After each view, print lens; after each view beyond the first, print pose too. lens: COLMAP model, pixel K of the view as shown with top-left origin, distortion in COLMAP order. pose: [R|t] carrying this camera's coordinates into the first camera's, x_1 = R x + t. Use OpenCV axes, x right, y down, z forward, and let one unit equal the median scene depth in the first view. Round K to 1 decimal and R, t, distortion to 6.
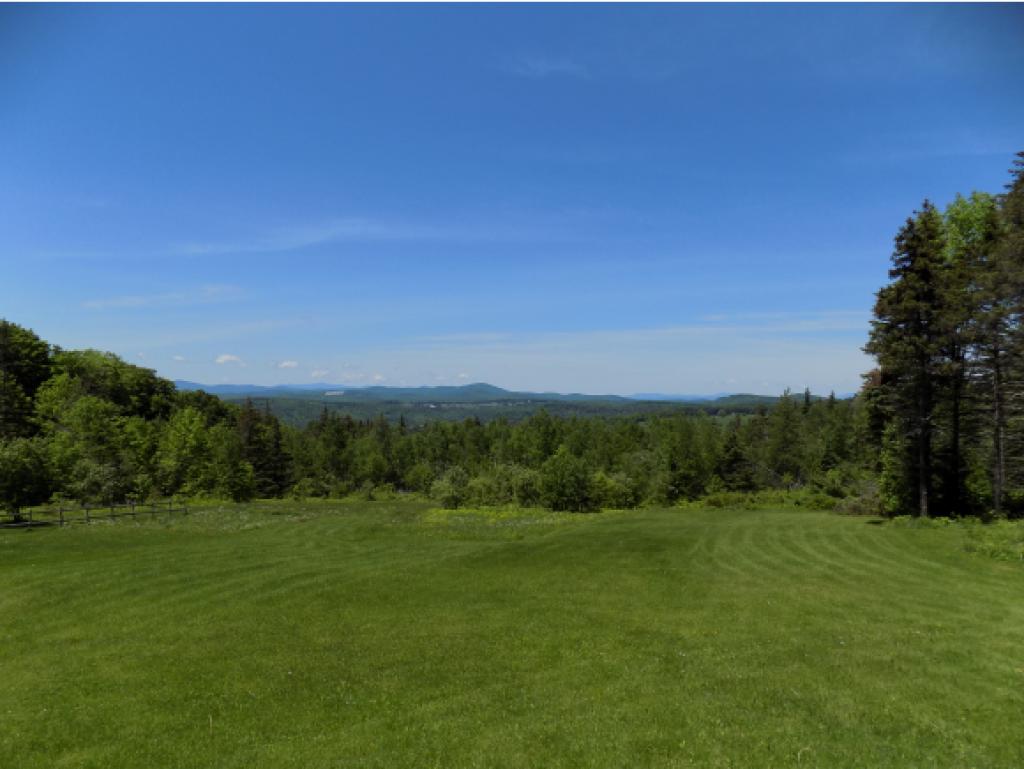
lens RADIAL K [[713.1, 0, 517.7], [0, 713.1, 383.7], [0, 0, 1]] dist [-0.047989, 0.066265]
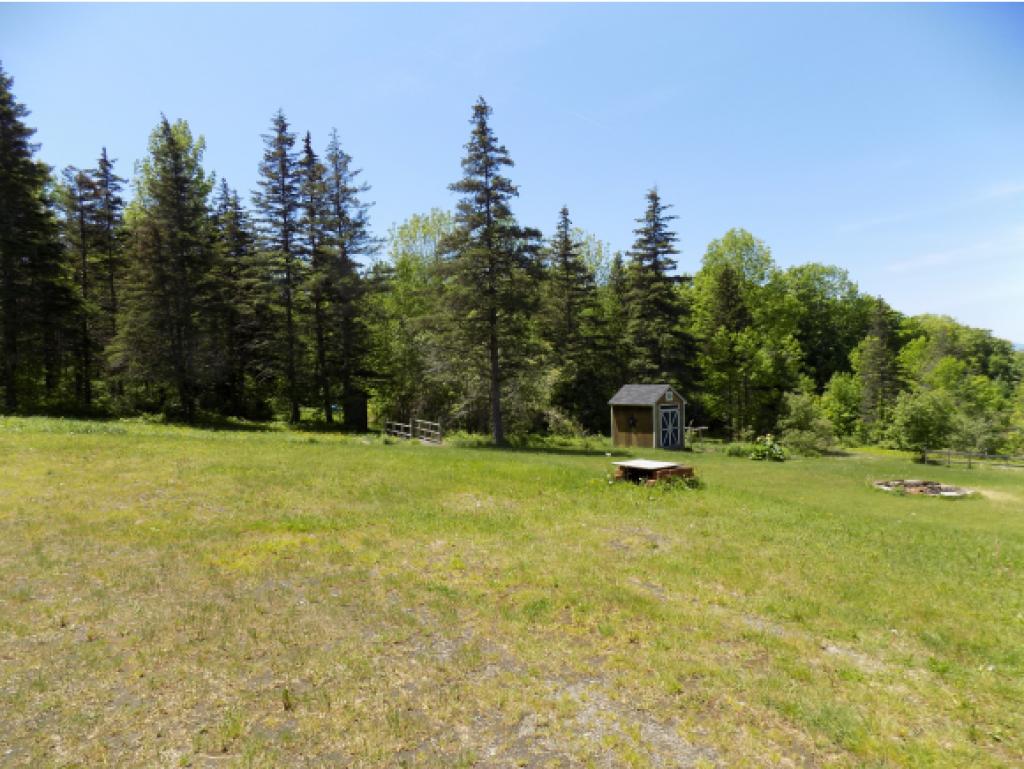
lens RADIAL K [[713.1, 0, 505.7], [0, 713.1, 387.0], [0, 0, 1]] dist [-0.047989, 0.066265]
pose [[0.505473, 0.016771, -0.862679, -0.020446], [0.032293, 0.998743, 0.038338, 0.000356], [0.862238, -0.047237, 0.504296, -0.162938]]
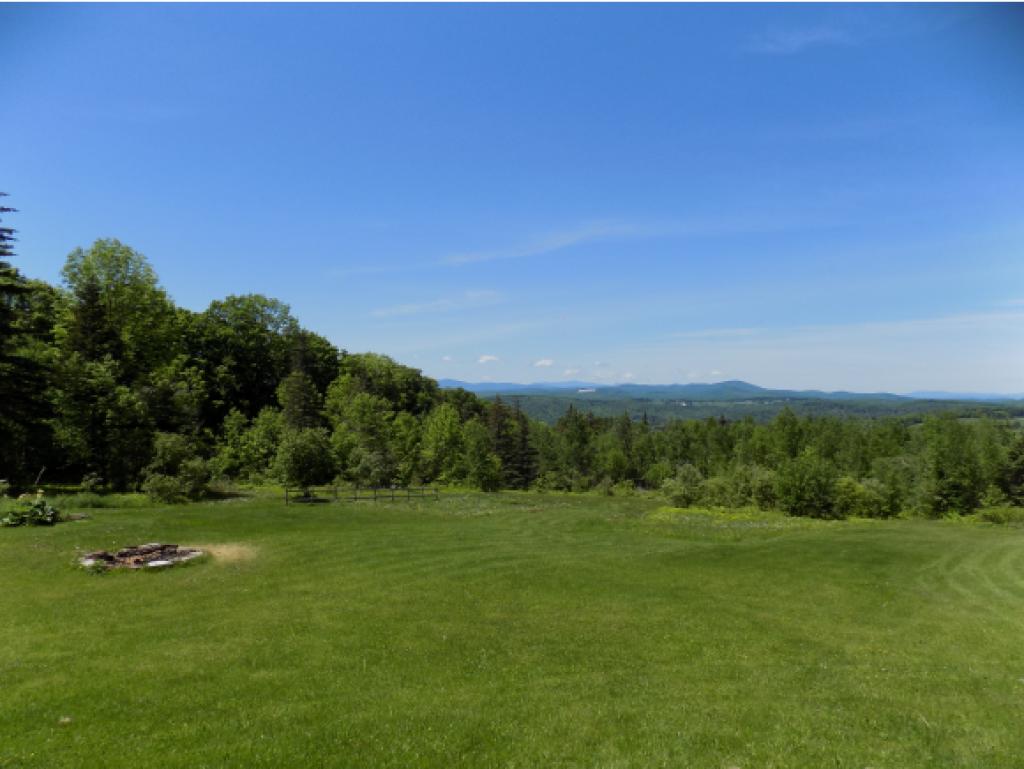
lens RADIAL K [[713.1, 0, 513.7], [0, 713.1, 382.0], [0, 0, 1]] dist [-0.047989, 0.066265]
pose [[0.938069, -0.003931, -0.346426, 0.030362], [0.004280, 0.999991, 0.000243, 0.000200], [0.346422, -0.001710, 0.938077, -0.004674]]
